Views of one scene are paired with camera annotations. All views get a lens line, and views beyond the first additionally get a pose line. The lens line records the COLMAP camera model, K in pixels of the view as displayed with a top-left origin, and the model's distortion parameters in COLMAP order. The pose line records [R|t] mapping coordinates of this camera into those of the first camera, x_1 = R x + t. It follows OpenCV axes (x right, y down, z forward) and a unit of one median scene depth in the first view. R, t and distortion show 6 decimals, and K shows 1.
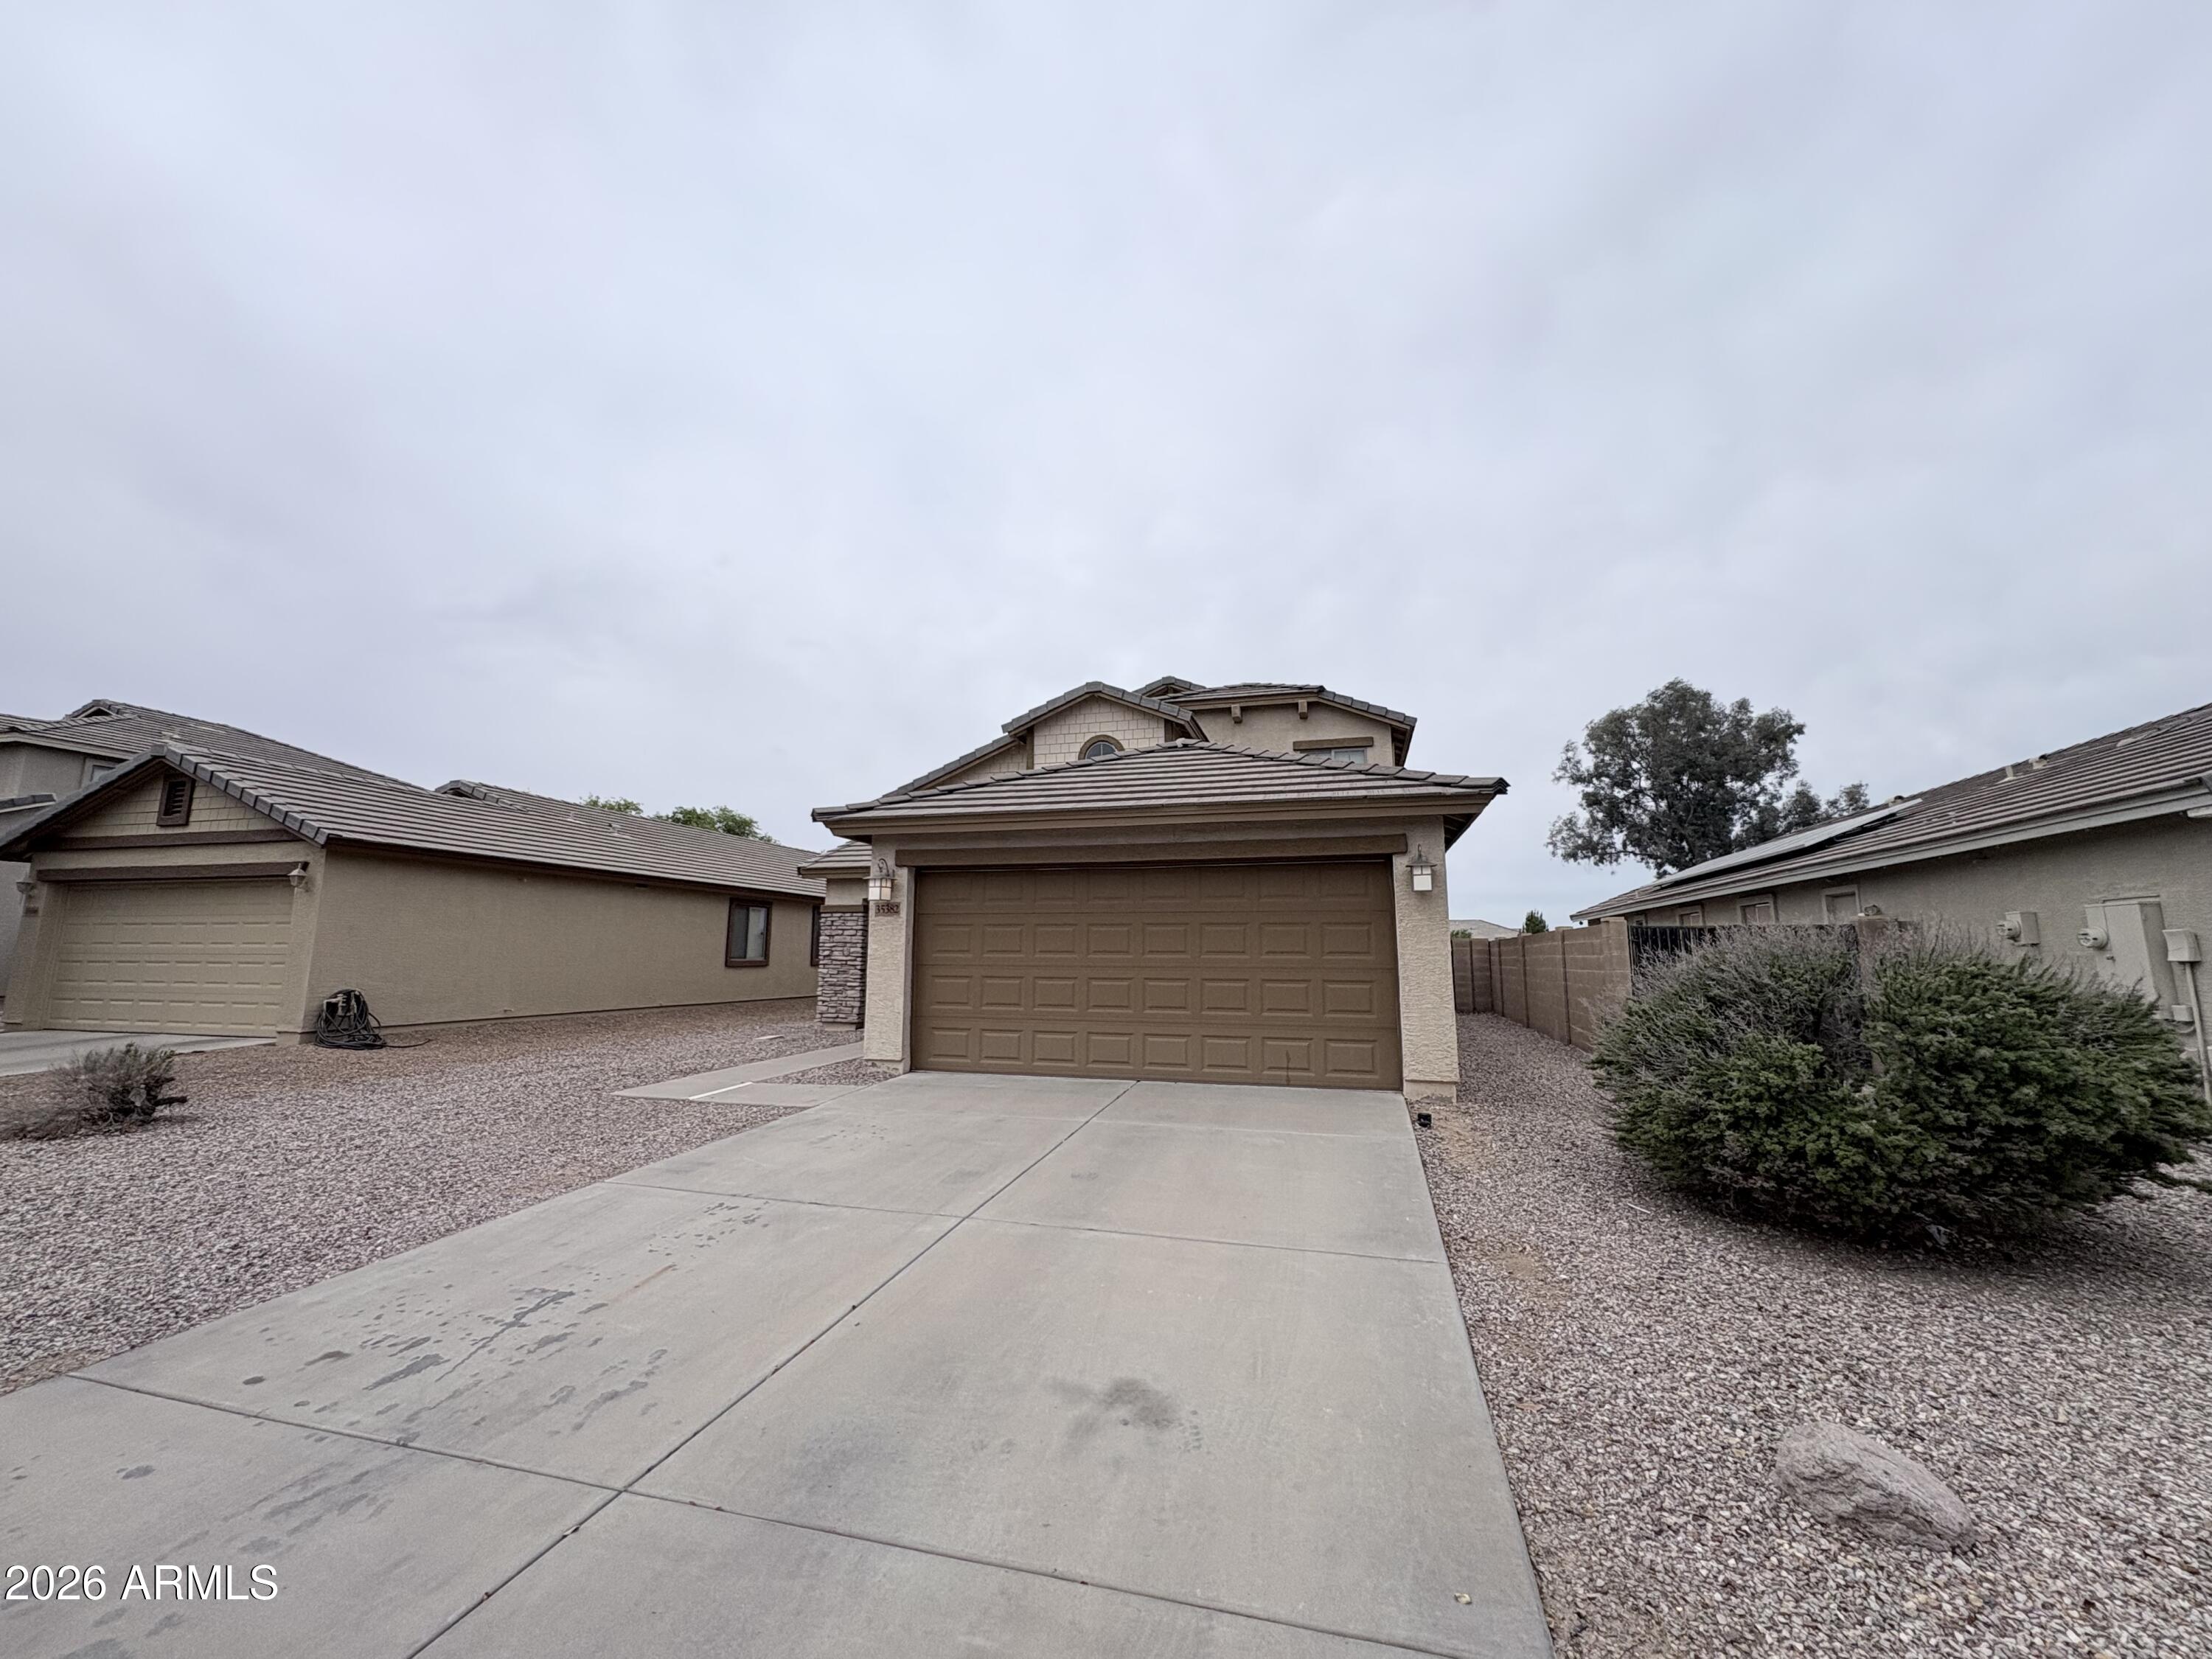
lens RADIAL K [[877.9, 0, 1112.8], [0, 877.9, 824.5], [0, 0, 1]] dist [0.000049, -0.000209]
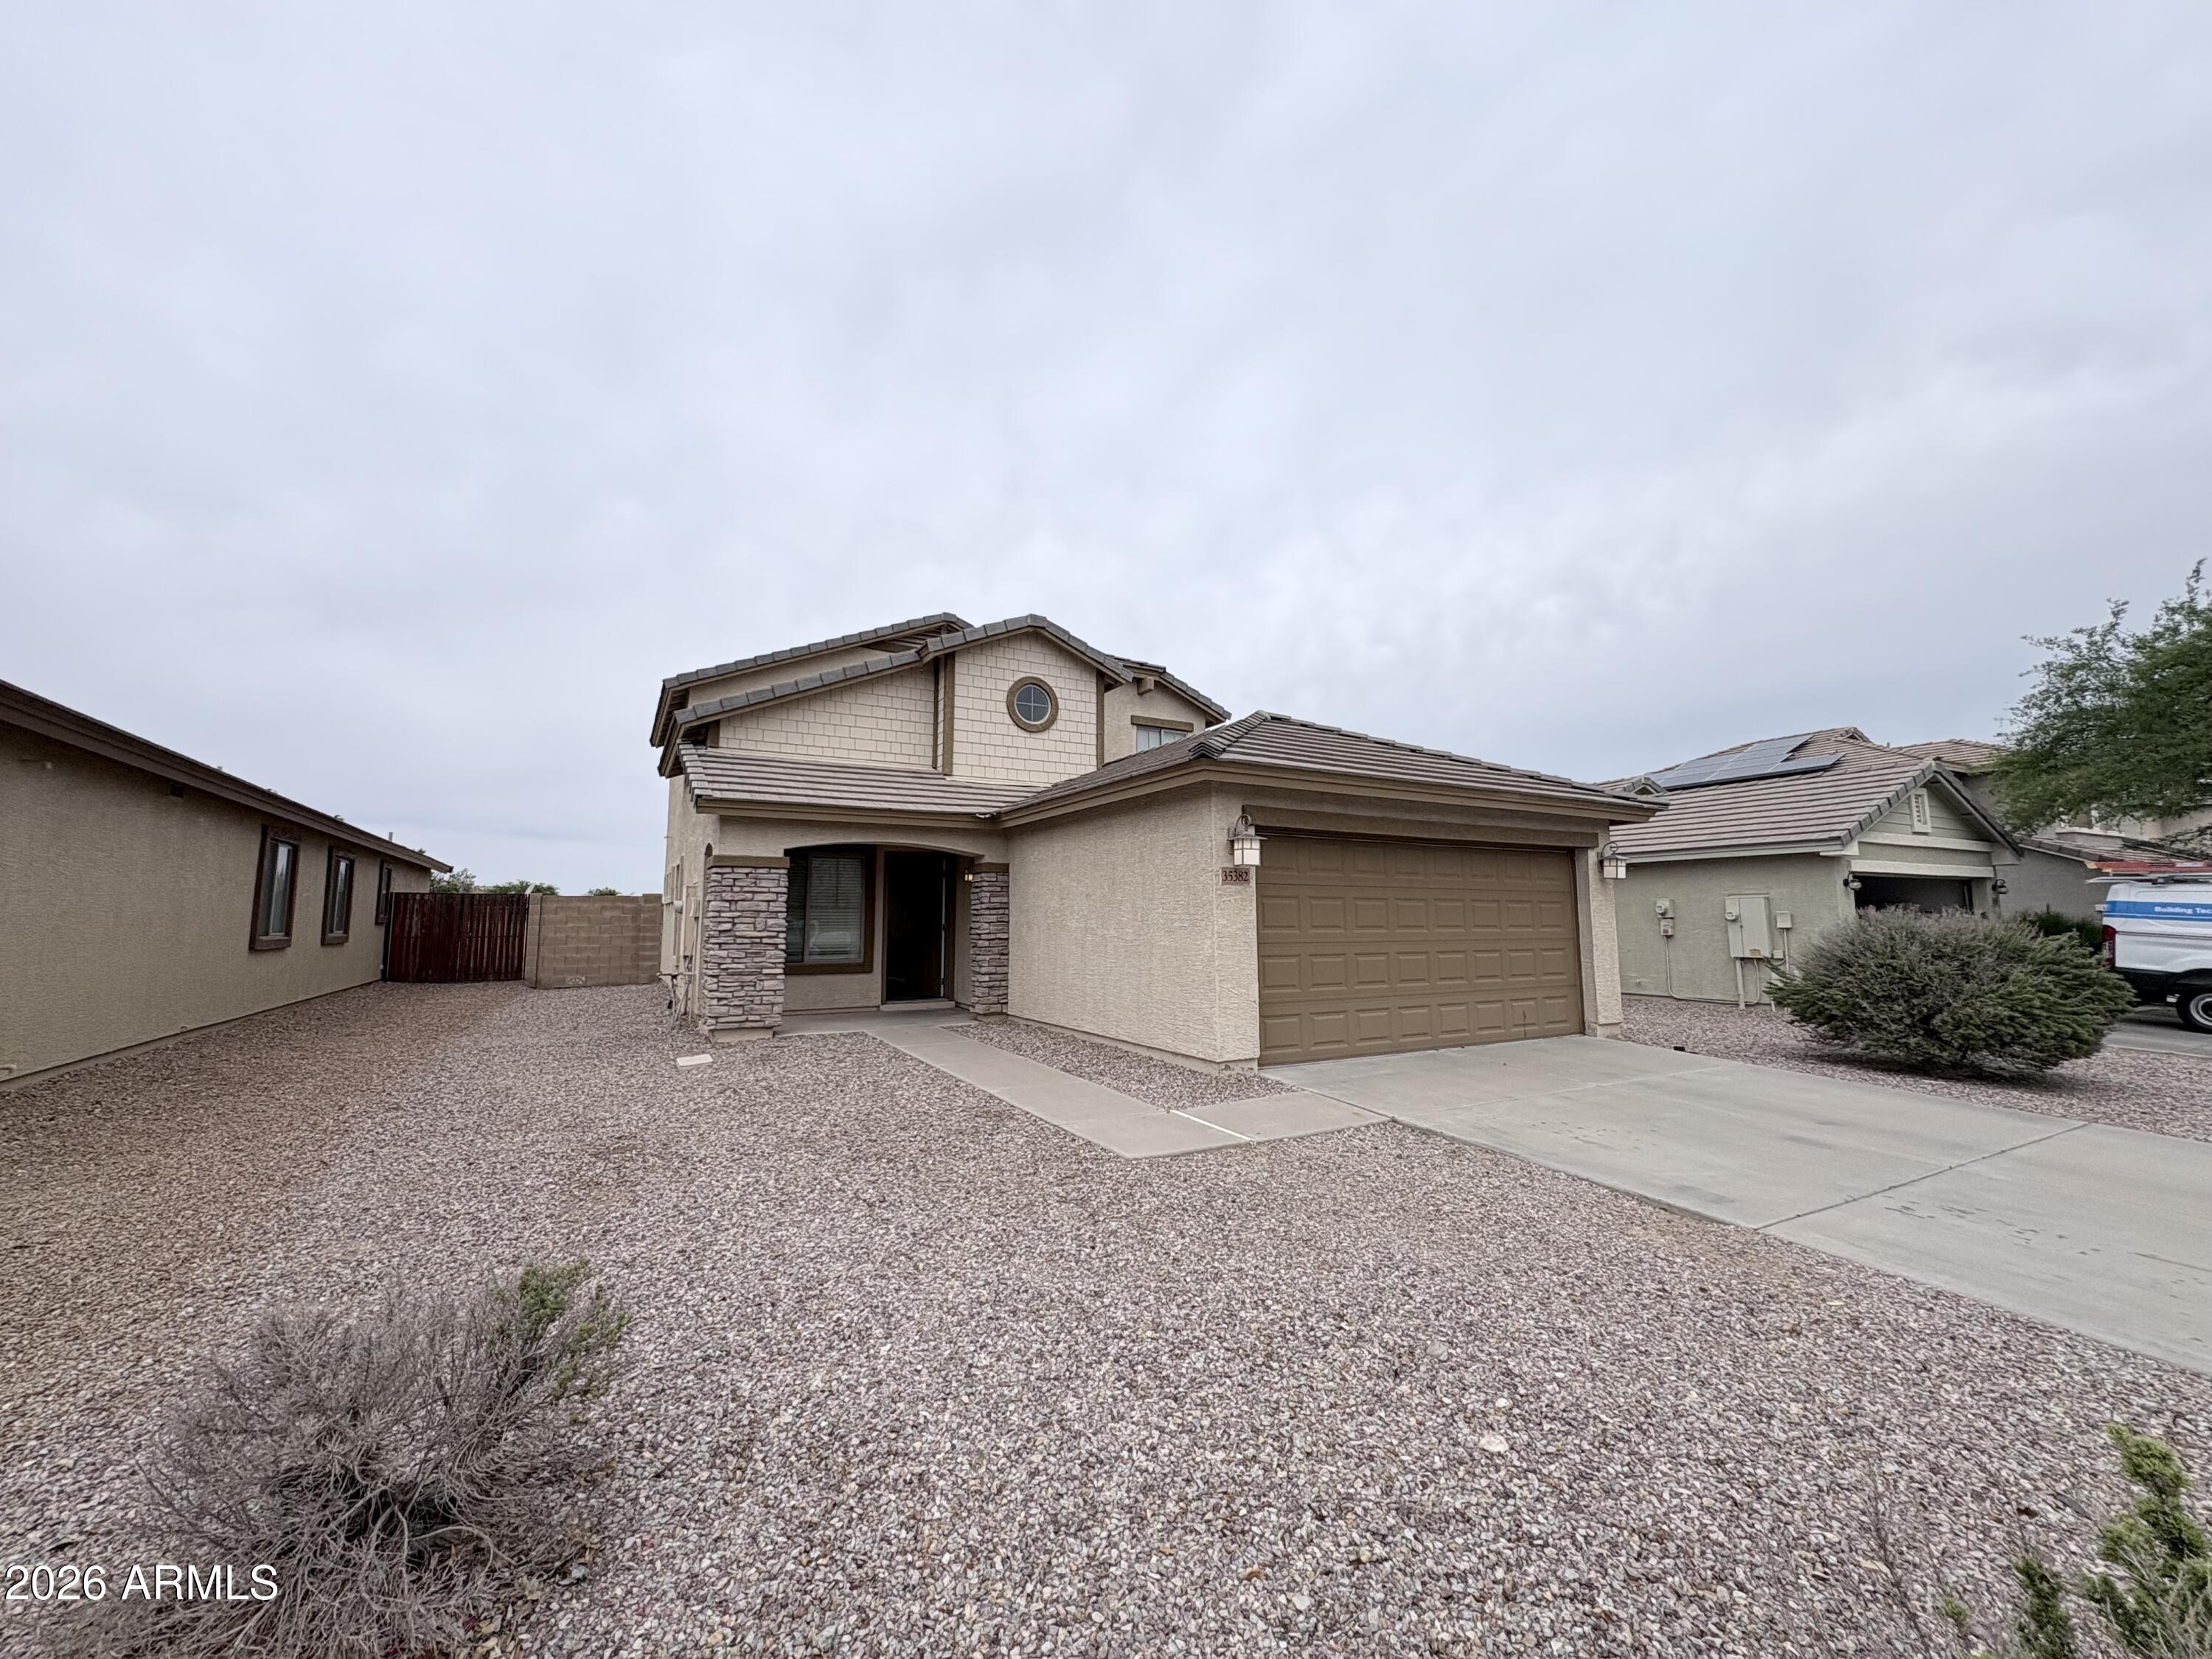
lens RADIAL K [[877.9, 0, 1107.1], [0, 877.9, 821.3], [0, 0, 1]] dist [0.000049, -0.000209]
pose [[0.712777, 0.073504, 0.697529, -0.699930], [-0.101311, 0.994854, -0.001310, 0.044642], [-0.694036, -0.069734, 0.716555, 0.382788]]
